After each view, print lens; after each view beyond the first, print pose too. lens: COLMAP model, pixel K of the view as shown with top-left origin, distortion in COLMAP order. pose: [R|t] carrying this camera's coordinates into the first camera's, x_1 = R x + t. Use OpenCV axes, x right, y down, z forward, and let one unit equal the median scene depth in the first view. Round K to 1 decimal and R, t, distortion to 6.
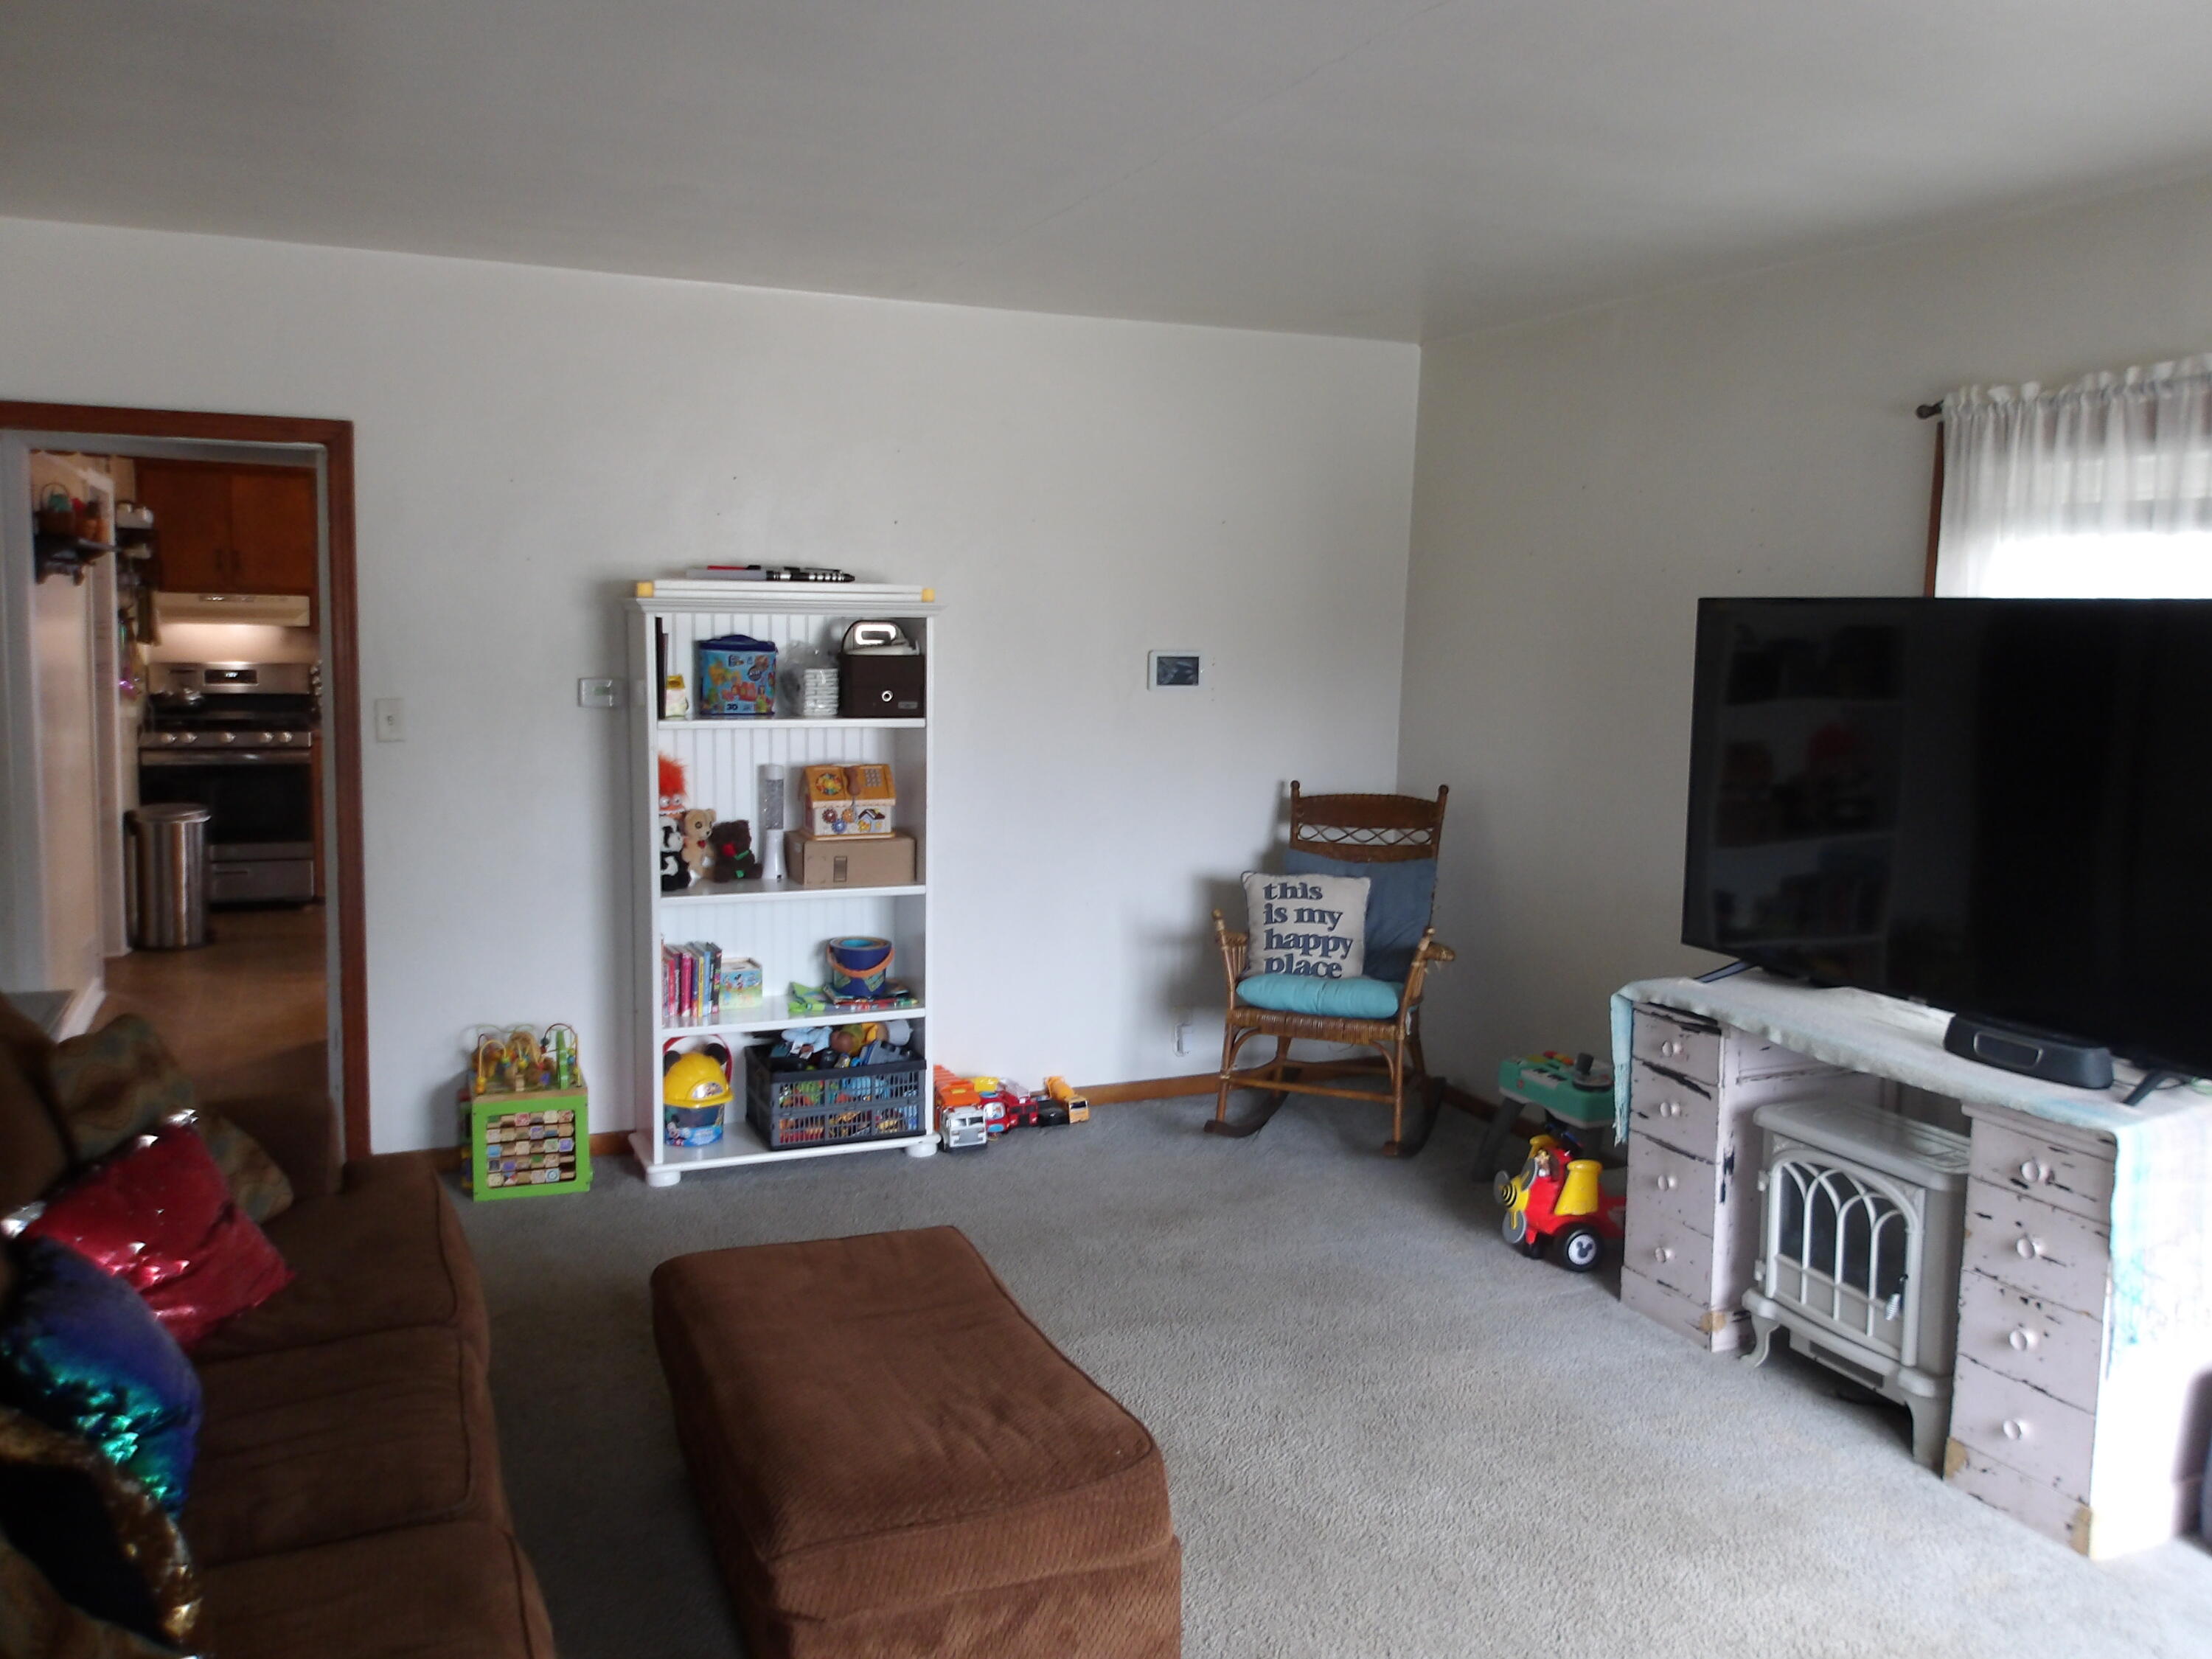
lens RADIAL K [[1751.5, 0, 1107.3], [0, 1751.5, 813.7], [0, 0, 1]] dist [0.000988, -0.014599]
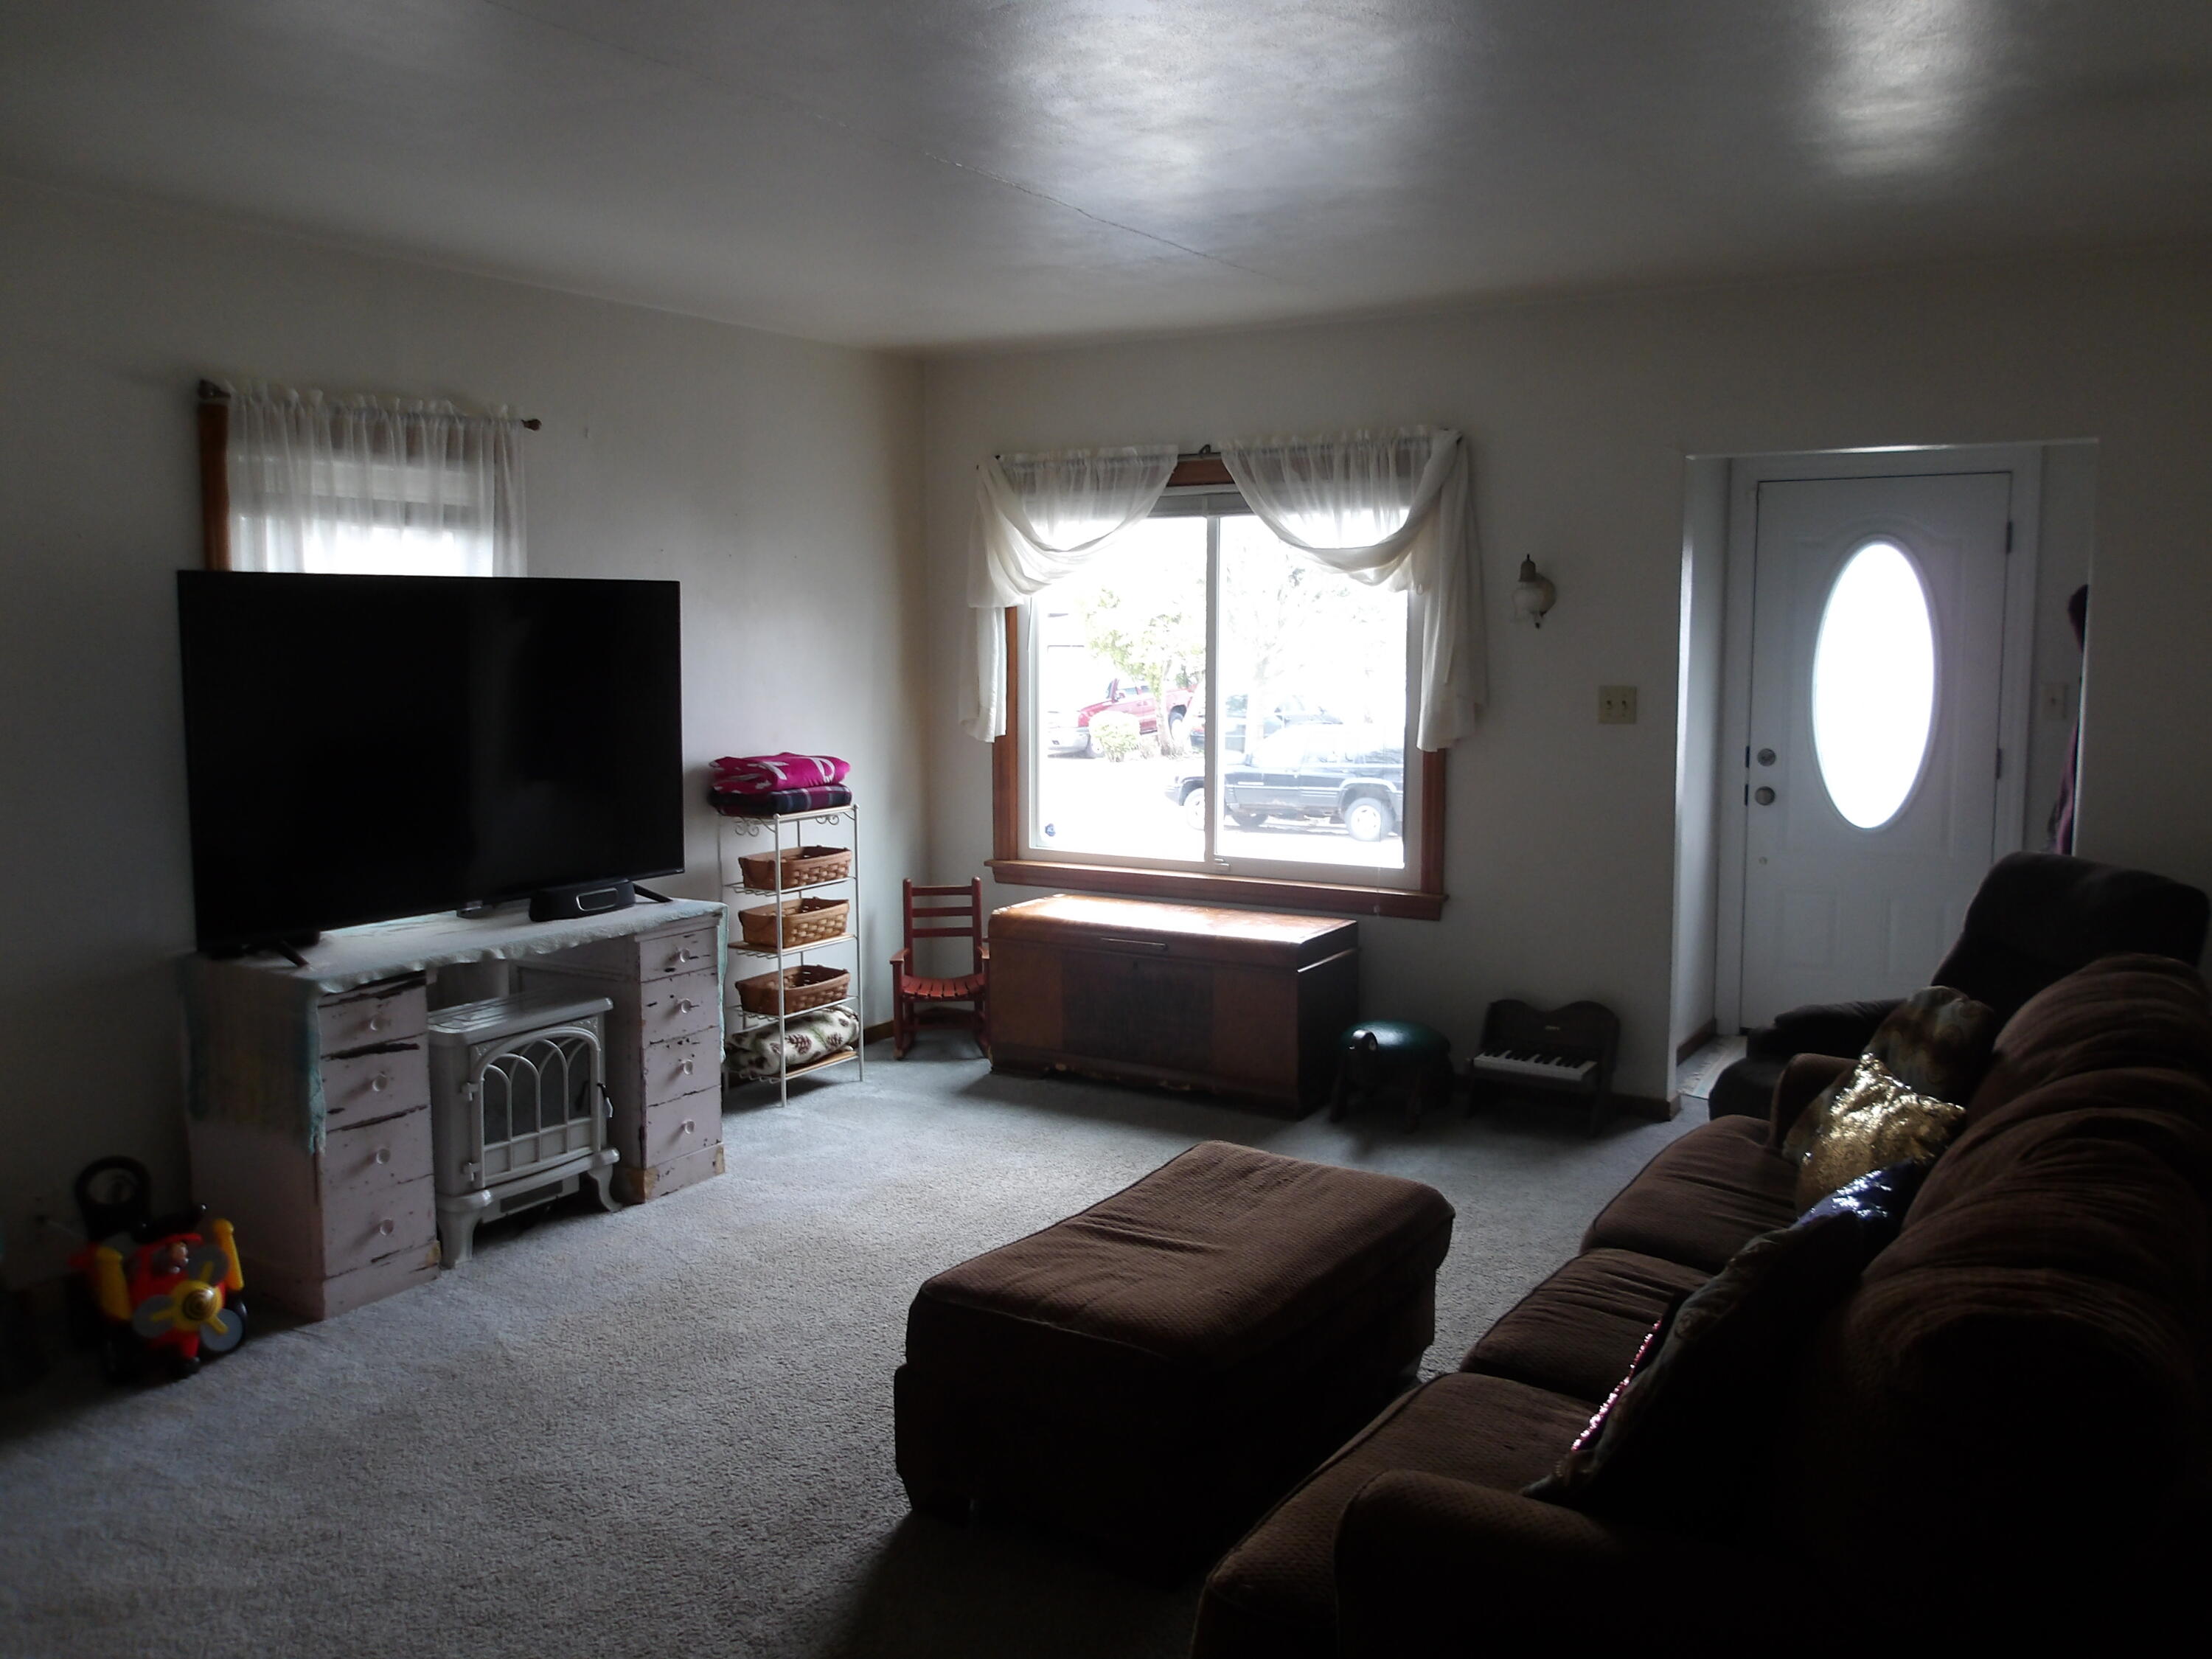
lens RADIAL K [[1751.5, 0, 1107.3], [0, 1751.5, 813.7], [0, 0, 1]] dist [0.000988, -0.014599]
pose [[-0.564486, -0.110196, 0.818054, -0.775009], [0.080999, 0.978871, 0.187751, -0.147505], [-0.821459, 0.172244, -0.543633, 1.267130]]
